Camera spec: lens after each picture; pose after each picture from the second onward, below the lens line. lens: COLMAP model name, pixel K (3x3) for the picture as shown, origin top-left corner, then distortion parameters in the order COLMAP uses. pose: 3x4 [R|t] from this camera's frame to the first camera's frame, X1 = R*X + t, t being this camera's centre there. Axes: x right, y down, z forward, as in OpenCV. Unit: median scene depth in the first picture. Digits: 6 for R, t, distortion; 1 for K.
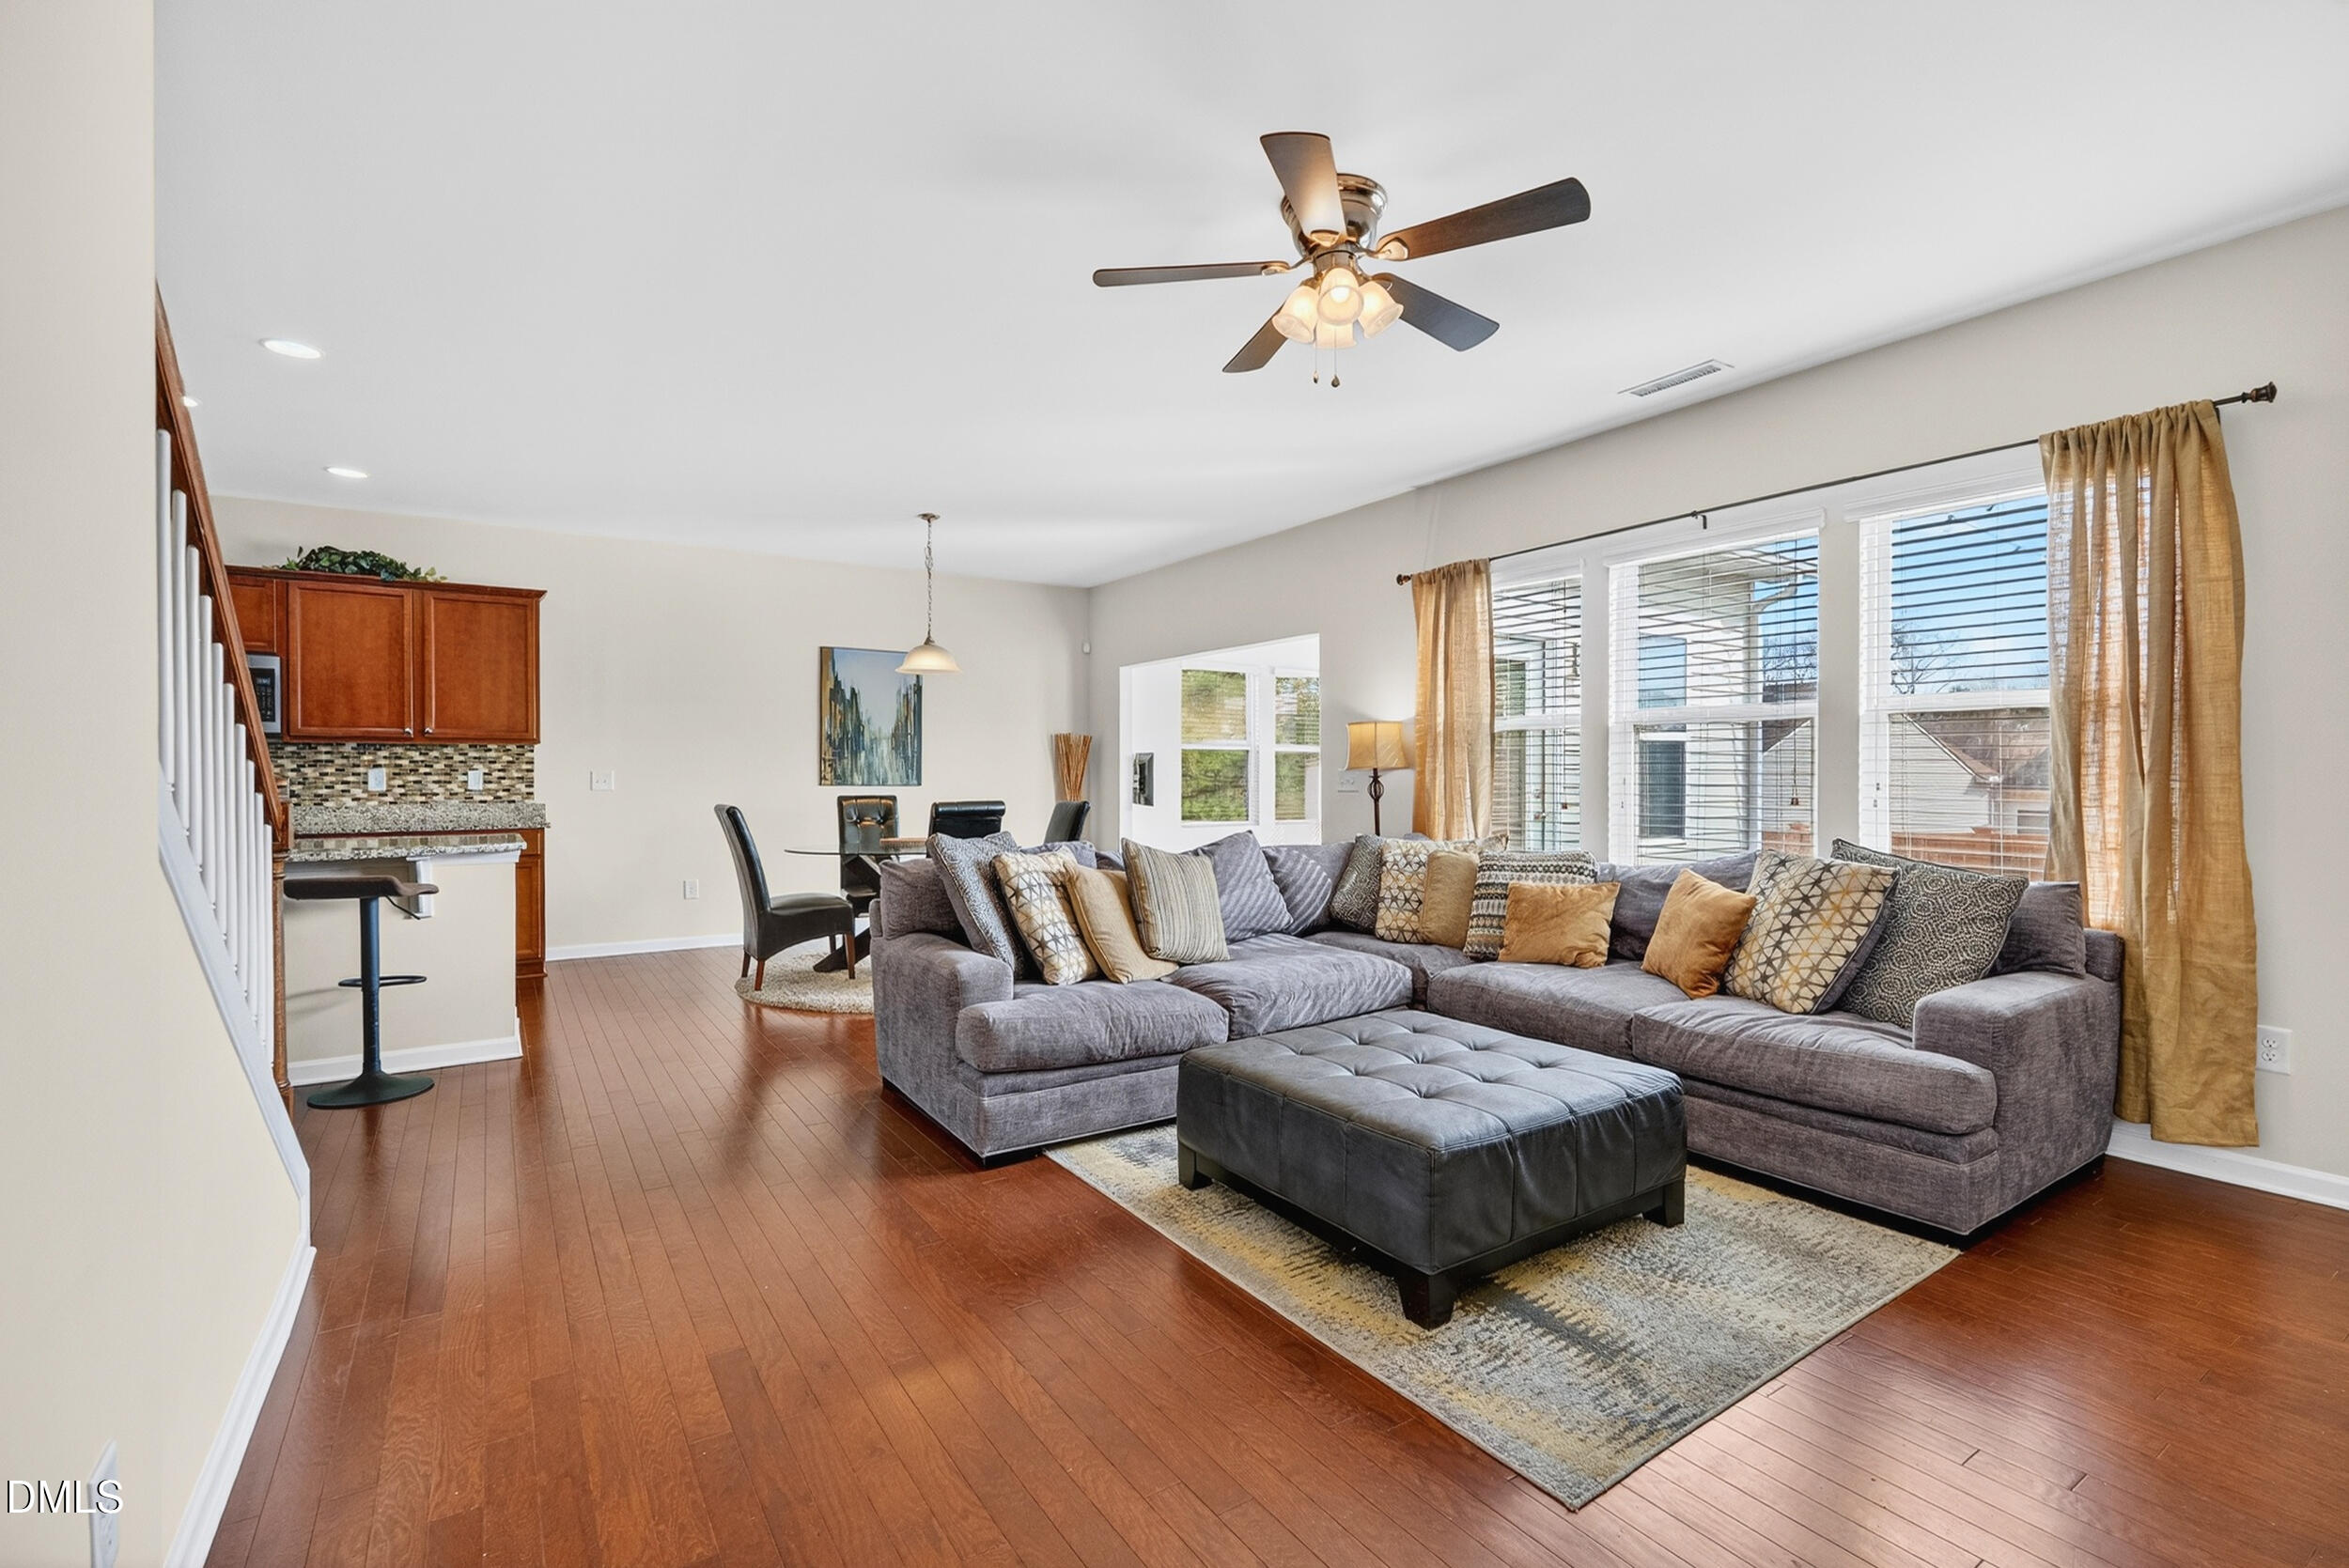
lens RADIAL K [[1078.4, 0, 1185.0], [0, 1078.4, 782.3], [0, 0, 1]] dist [0.000706, 0.000334]
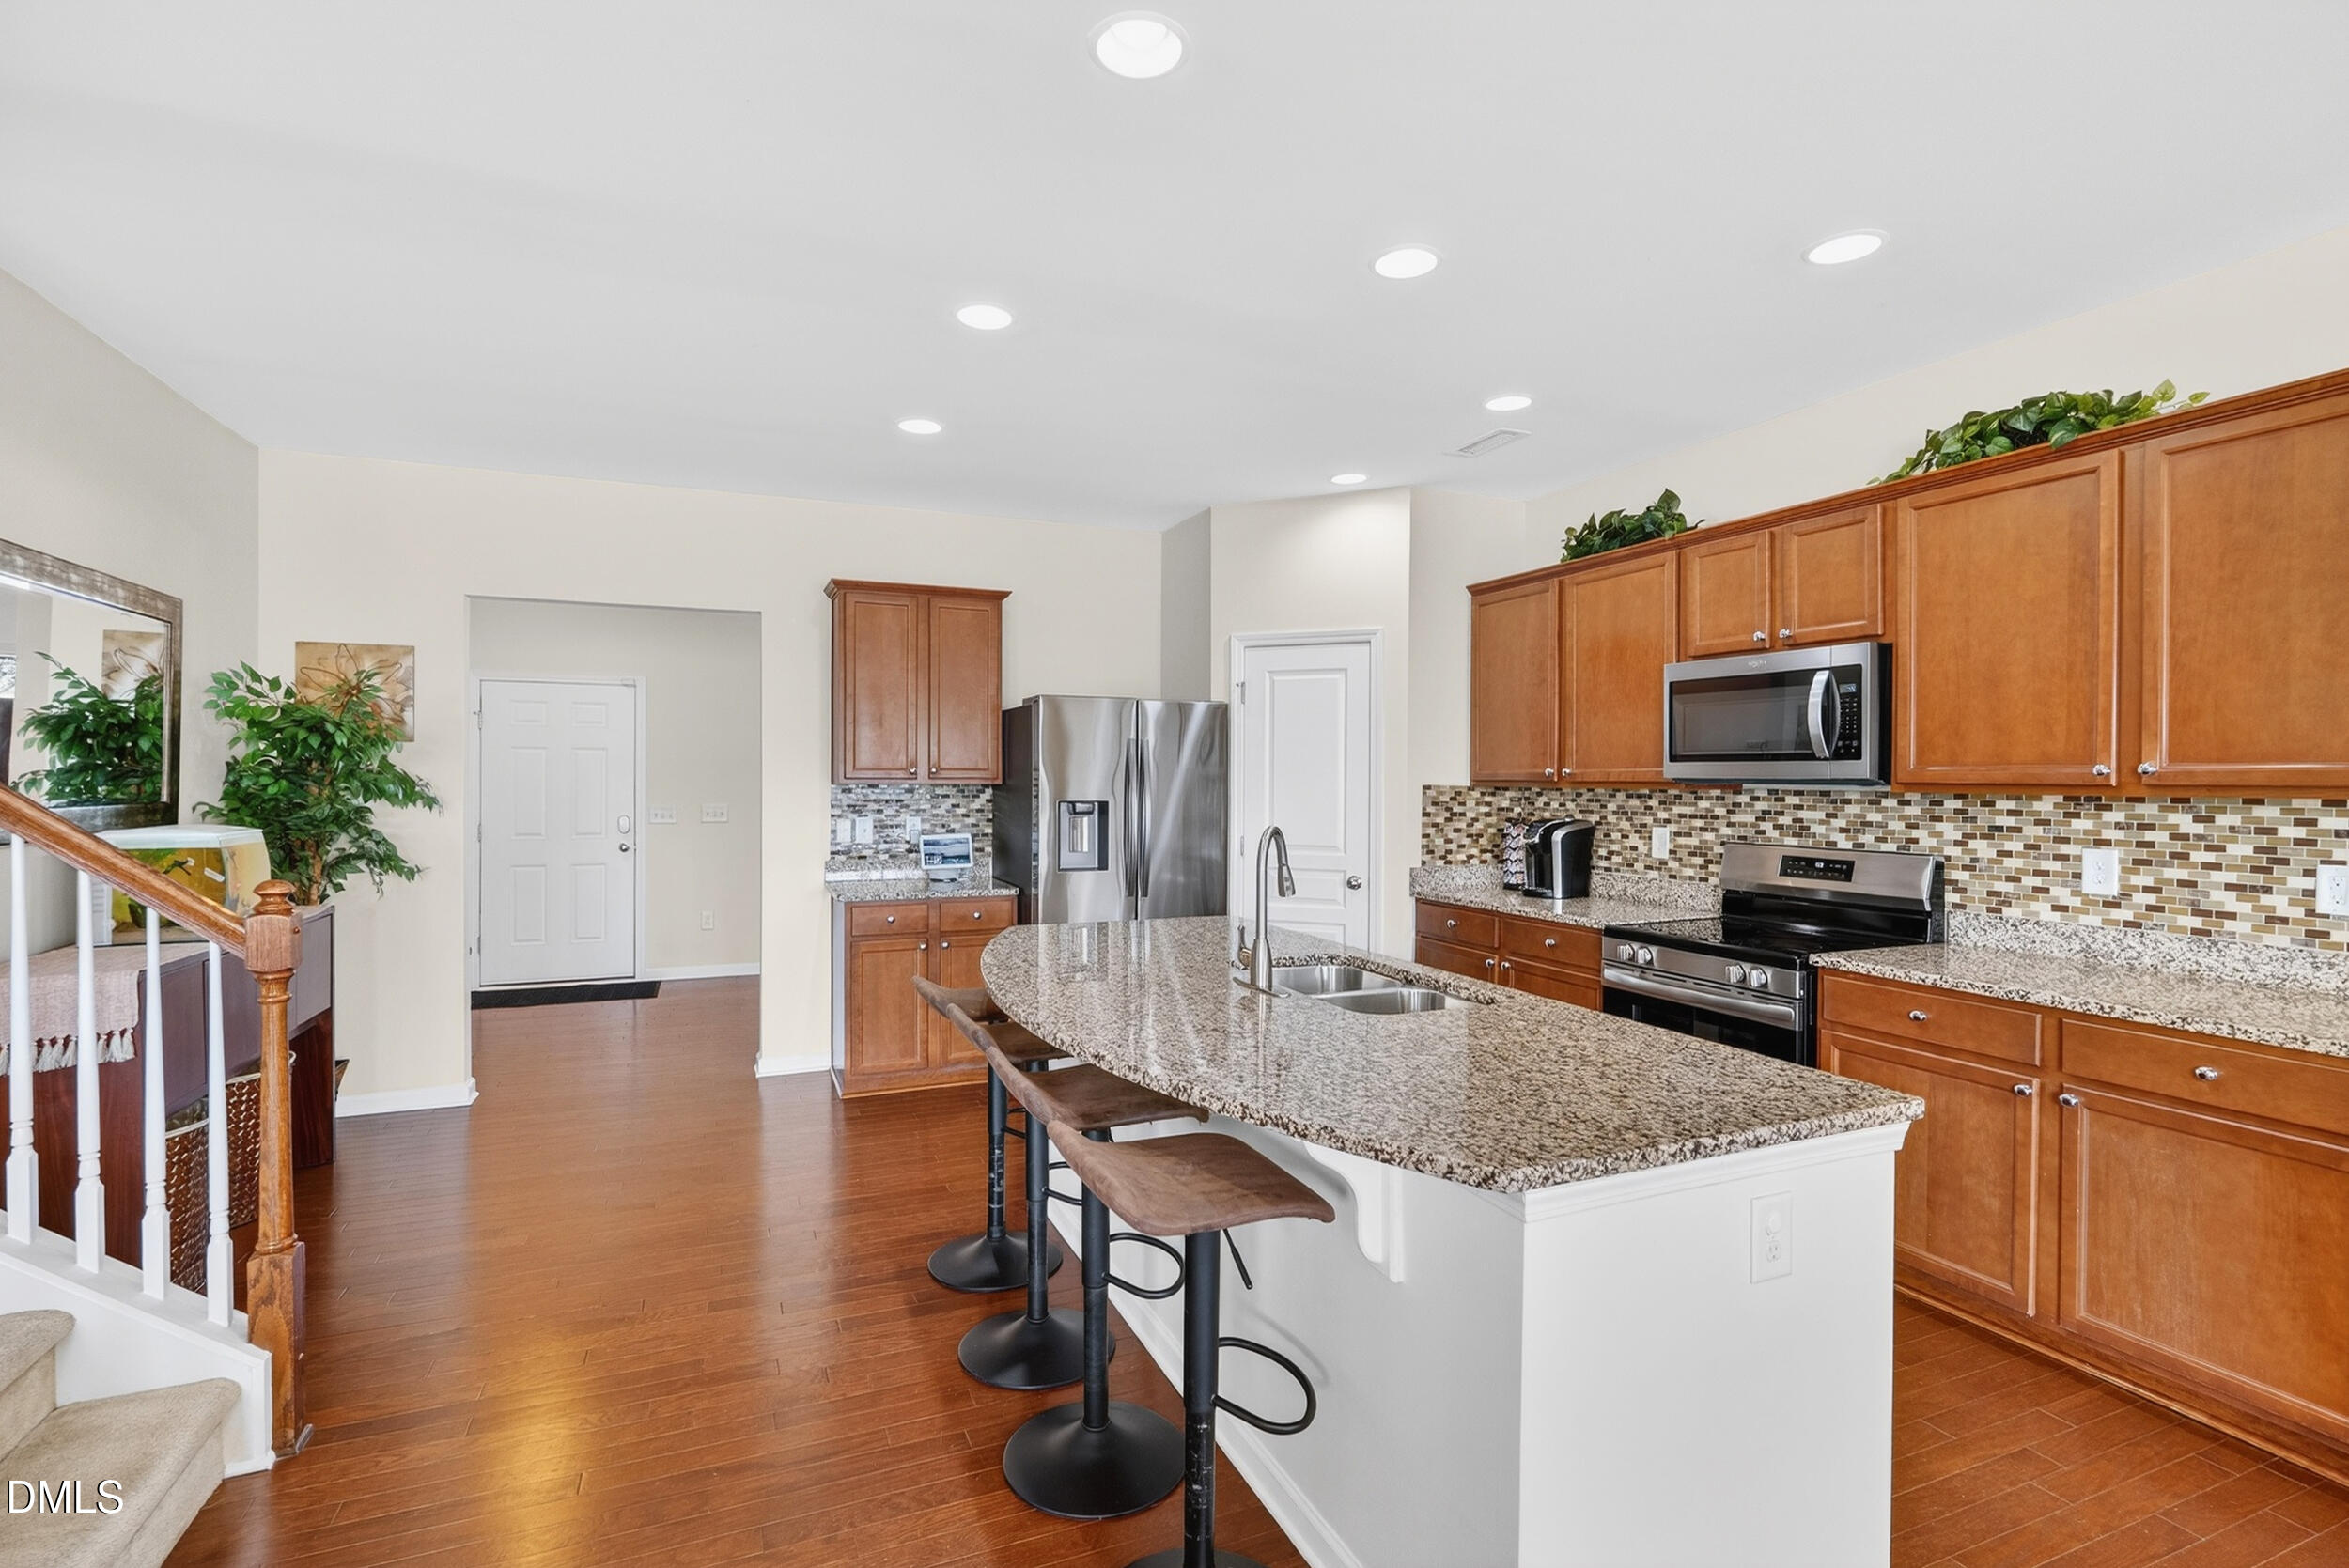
lens RADIAL K [[1078.4, 0, 1185.0], [0, 1078.4, 782.3], [0, 0, 1]] dist [0.000706, 0.000334]
pose [[-0.180184, 0.006840, -0.983609, -0.211384], [-0.011964, 0.999887, 0.009144, -0.041456], [0.983560, 0.013415, -0.180082, 0.694272]]
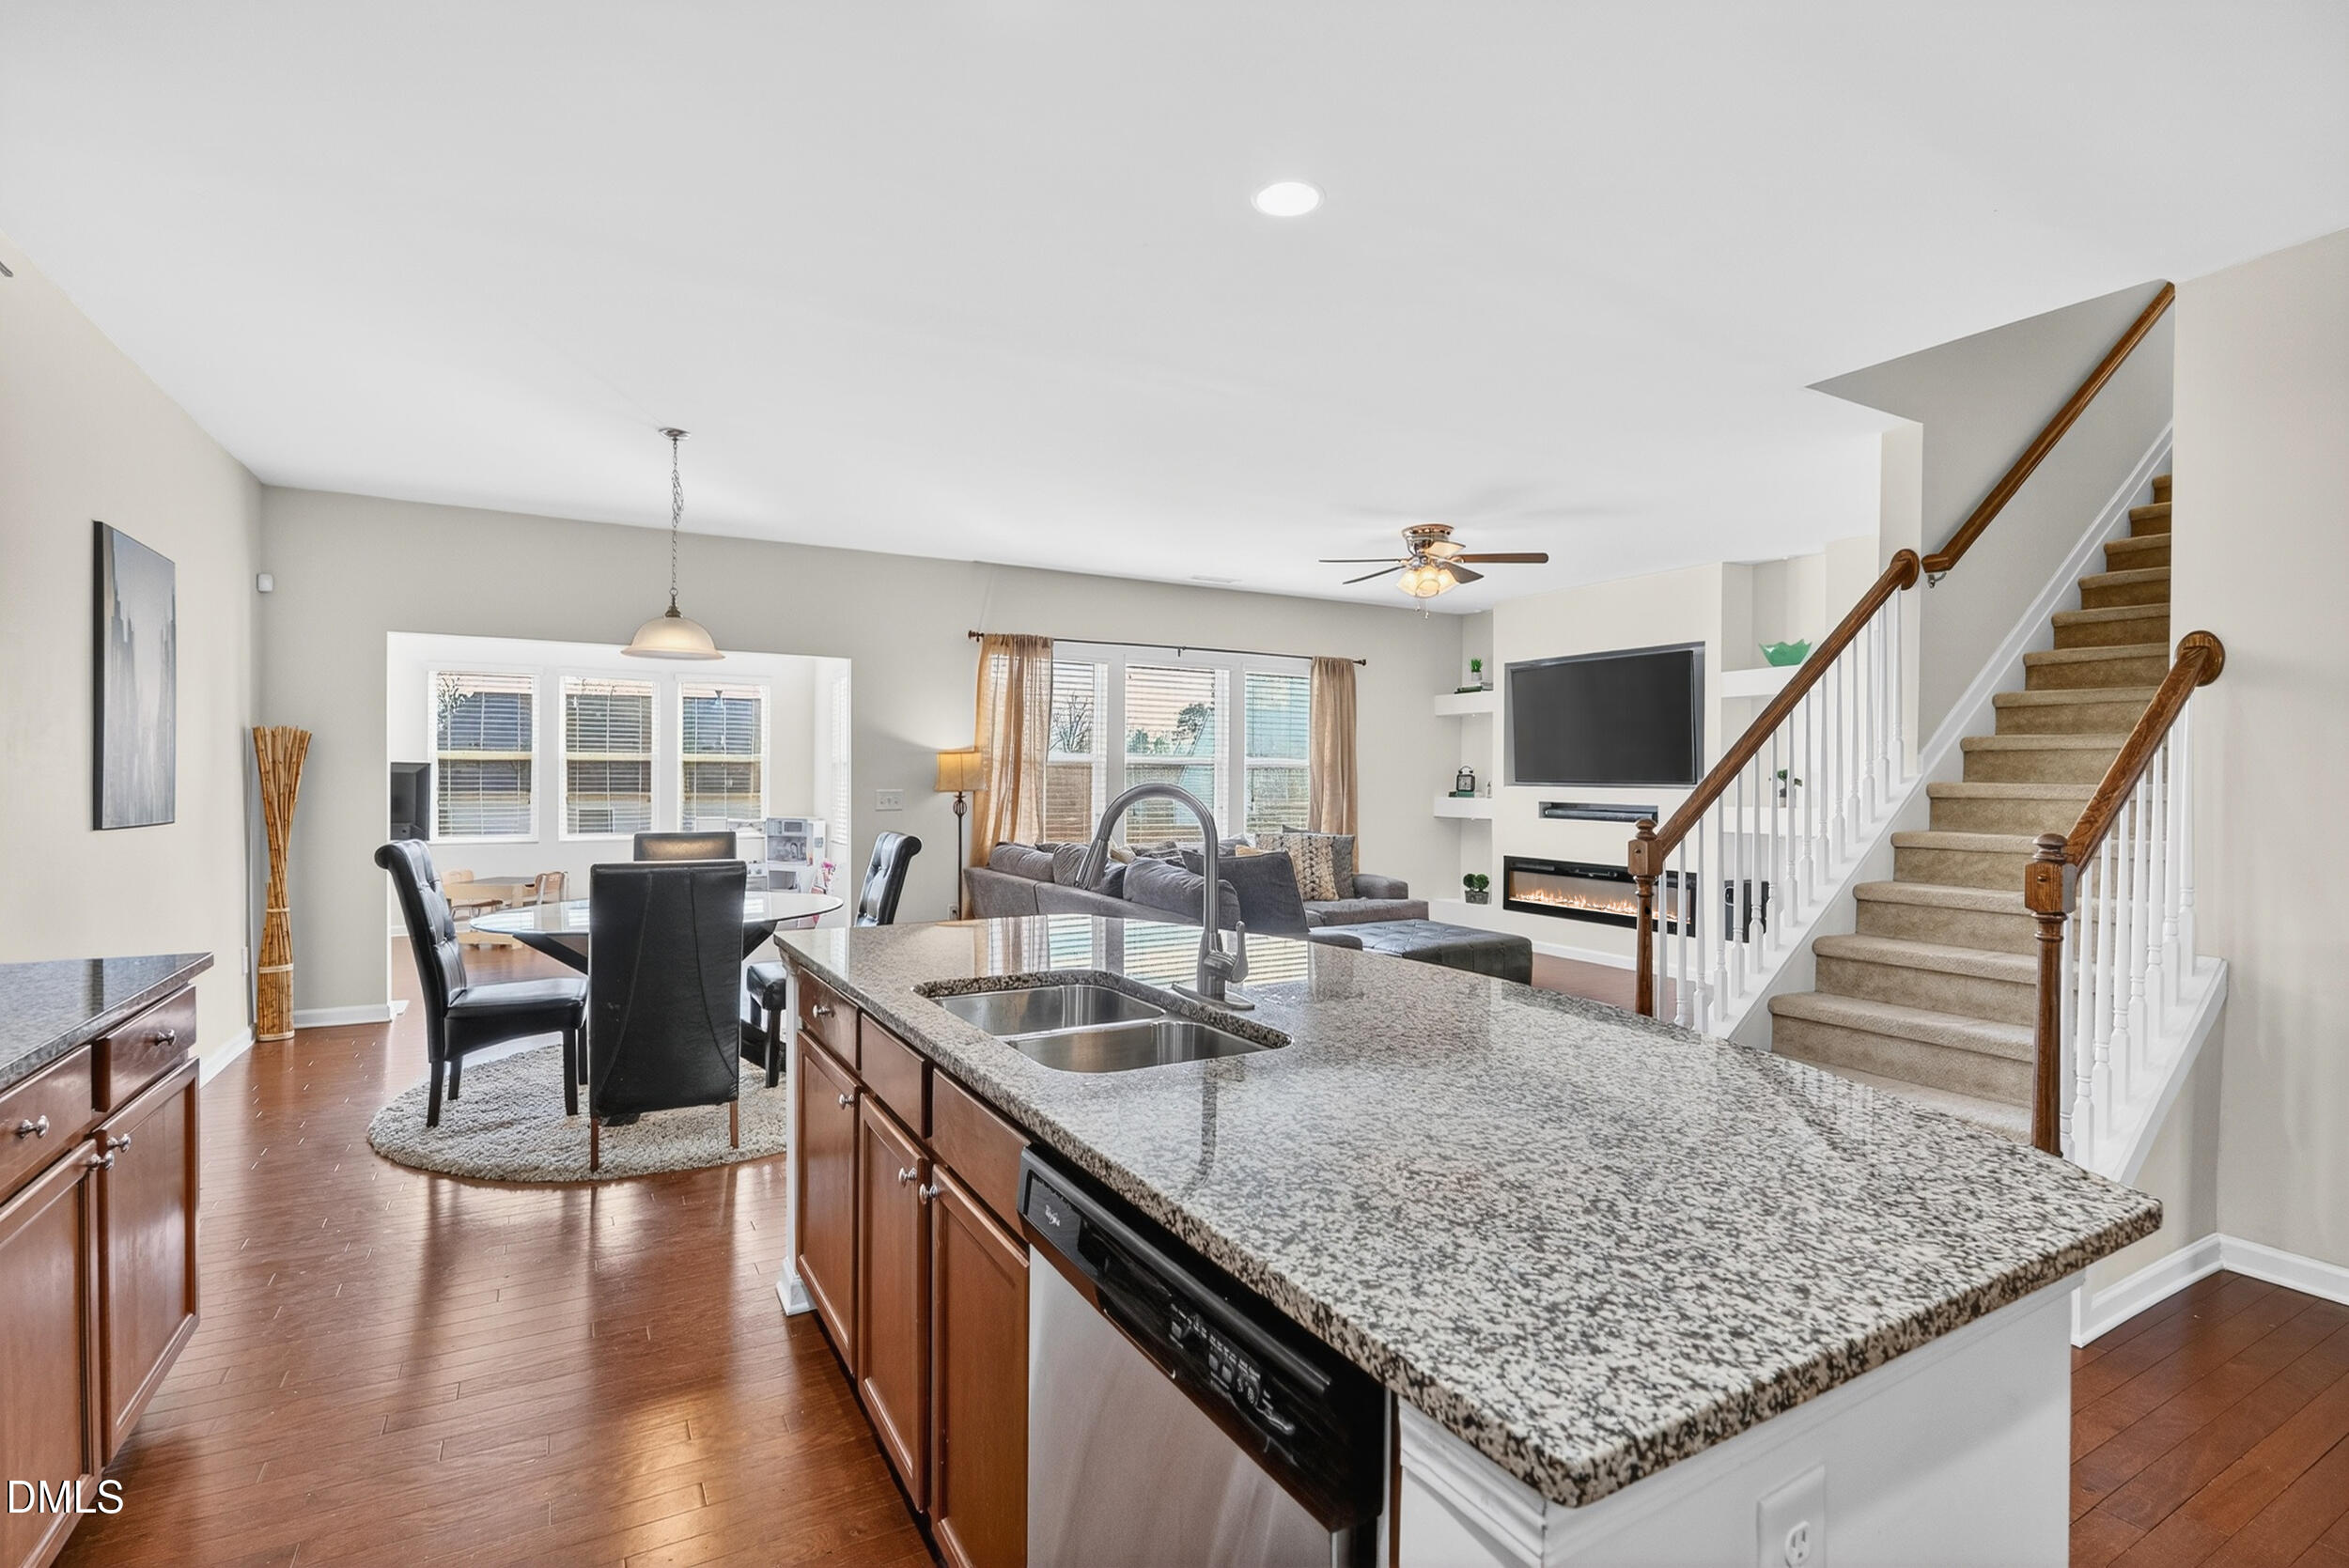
lens RADIAL K [[1078.4, 0, 1185.0], [0, 1078.4, 782.3], [0, 0, 1]] dist [0.000706, 0.000334]
pose [[0.062301, -0.002998, 0.998053, -0.929570], [0.005222, 0.999983, 0.002677, -0.021215], [-0.998044, 0.005045, 0.062315, 0.634323]]
